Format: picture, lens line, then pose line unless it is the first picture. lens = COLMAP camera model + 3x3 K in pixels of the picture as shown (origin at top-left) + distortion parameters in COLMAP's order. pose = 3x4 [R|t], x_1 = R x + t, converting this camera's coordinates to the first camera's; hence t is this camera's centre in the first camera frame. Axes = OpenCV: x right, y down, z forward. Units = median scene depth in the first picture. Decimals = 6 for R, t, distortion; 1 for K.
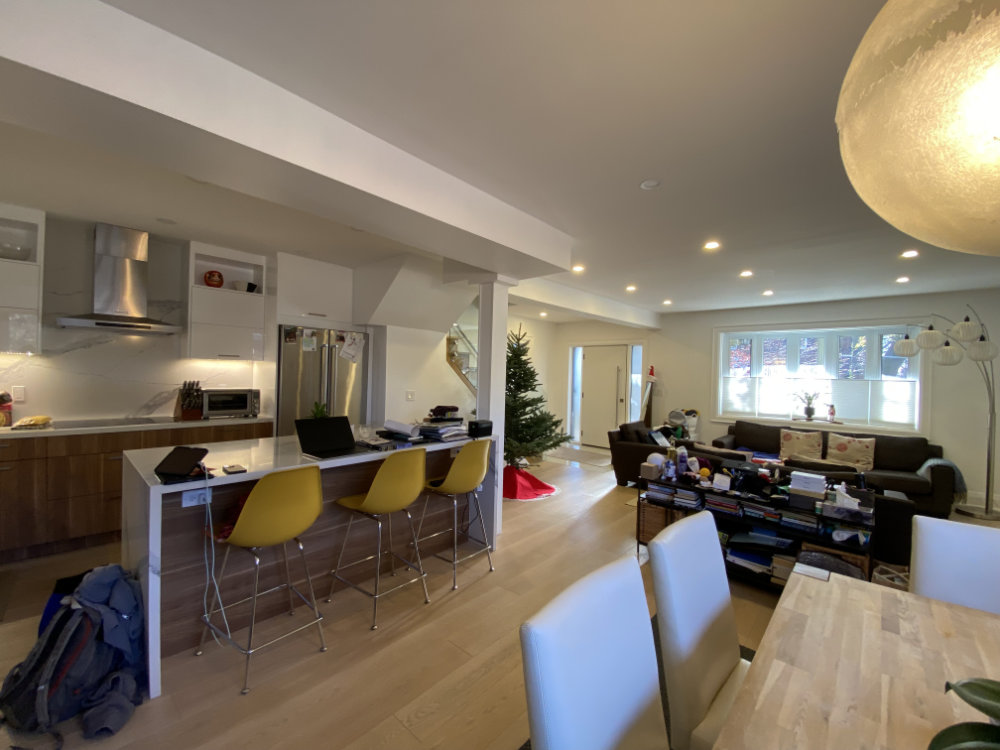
lens RADIAL K [[405.3, 0, 505.4], [0, 405.3, 375.5], [0, 0, 1]] dist [0.008731, -0.015298]
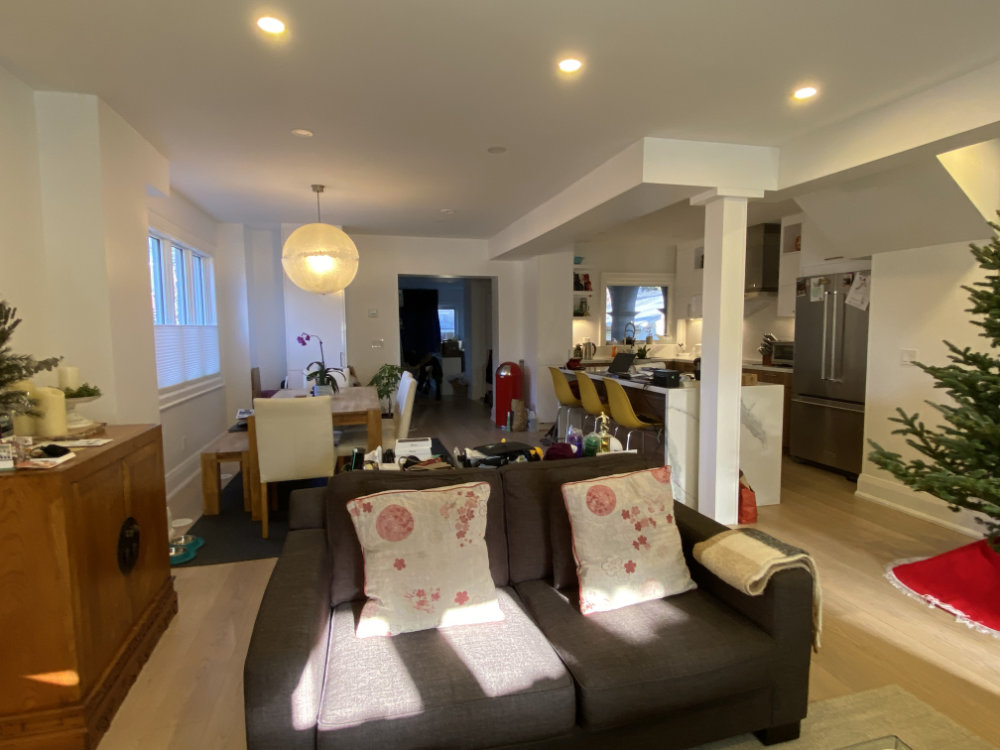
lens RADIAL K [[523.2, 0, 496.1], [0, 523.2, 375.2], [0, 0, 1]] dist [0.036503, -0.030229]
pose [[-0.552304, 0.050045, -0.832140, 1.021074], [-0.013801, 0.997511, 0.069150, 0.037828], [0.833529, 0.049676, -0.550238, 1.170440]]
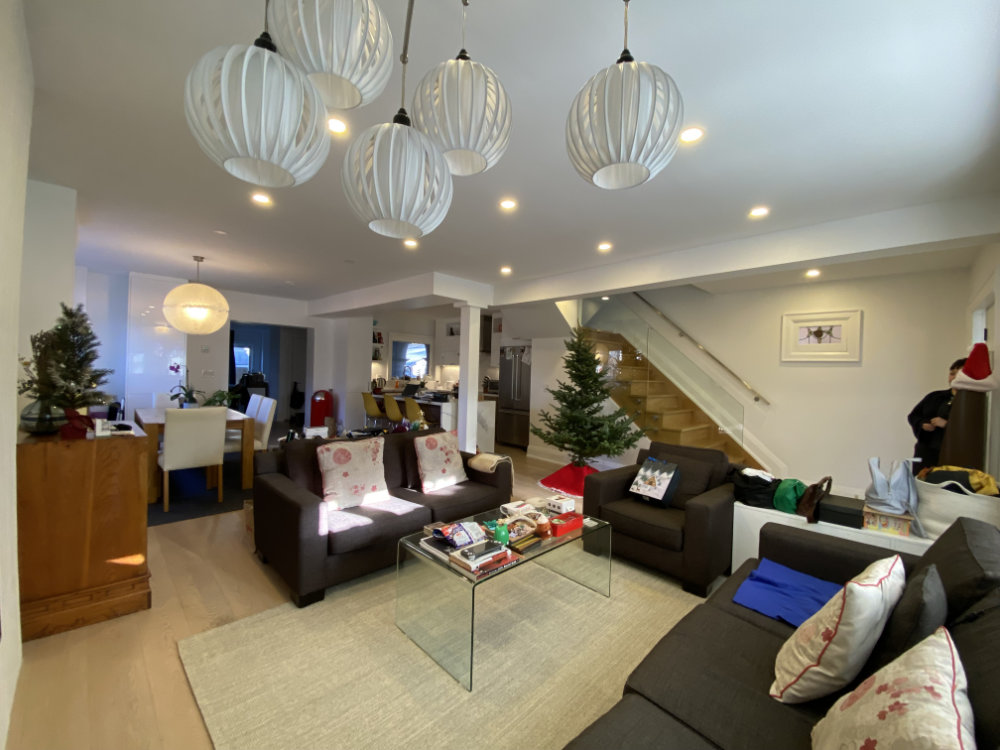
lens RADIAL K [[405.3, 0, 507.9], [0, 405.3, 372.6], [0, 0, 1]] dist [0.008731, -0.015298]
pose [[-0.041314, -0.031945, -0.998635, 1.425304], [-0.038975, 0.998780, -0.030337, 0.057223], [0.998386, 0.037668, -0.042508, 1.180789]]
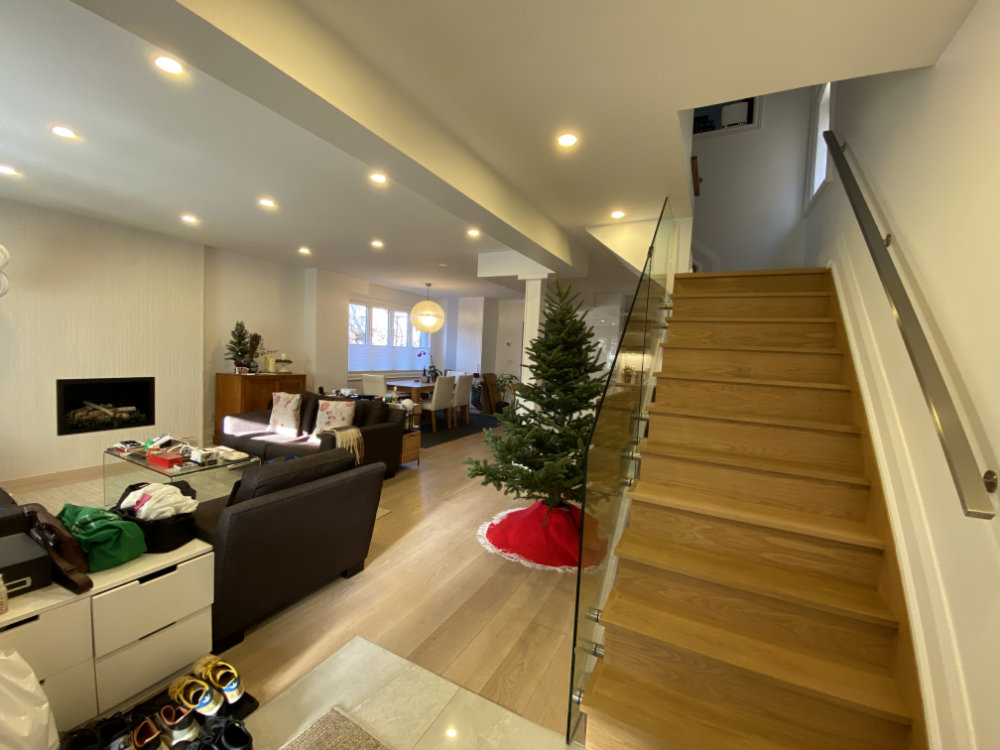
lens RADIAL K [[405.3, 0, 505.0], [0, 405.3, 372.5], [0, 0, 1]] dist [0.008731, -0.015298]
pose [[-0.965390, -0.061298, -0.253503, 0.363585], [-0.076026, 0.995916, 0.048705, 0.008105], [0.249482, 0.066292, -0.966108, 2.162322]]
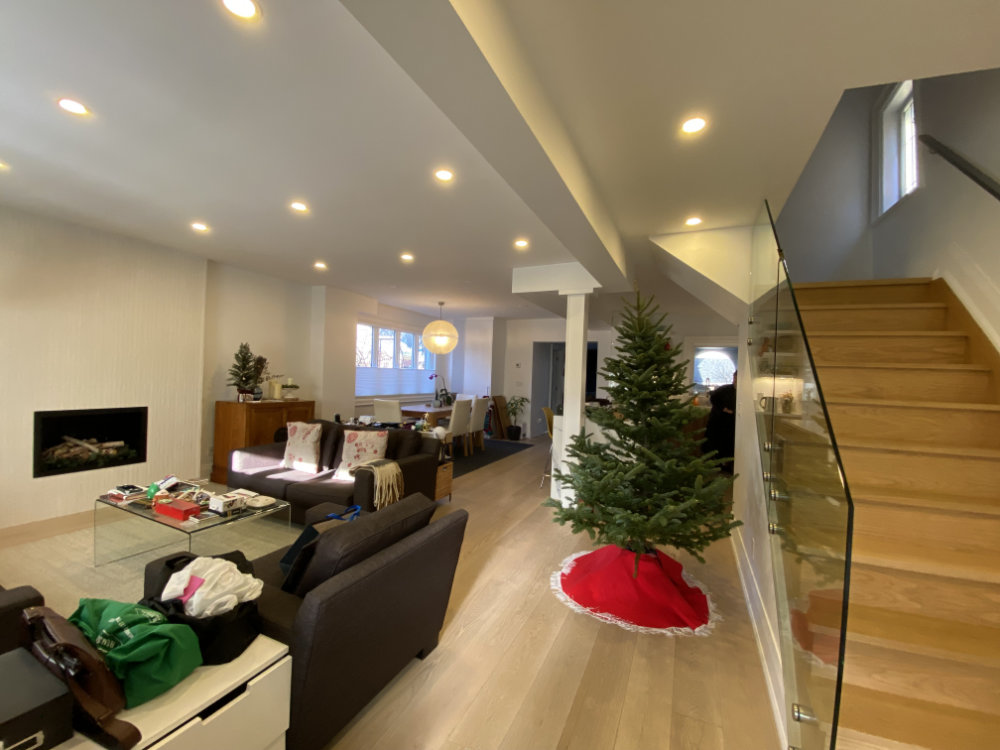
lens RADIAL K [[405.3, 0, 503.0], [0, 405.3, 372.2], [0, 0, 1]] dist [0.008731, -0.015298]
pose [[-0.953727, -0.063889, -0.293807, 0.501692], [-0.064121, 0.997903, -0.008853, 0.020708], [0.293756, 0.010396, -0.955824, 2.010806]]
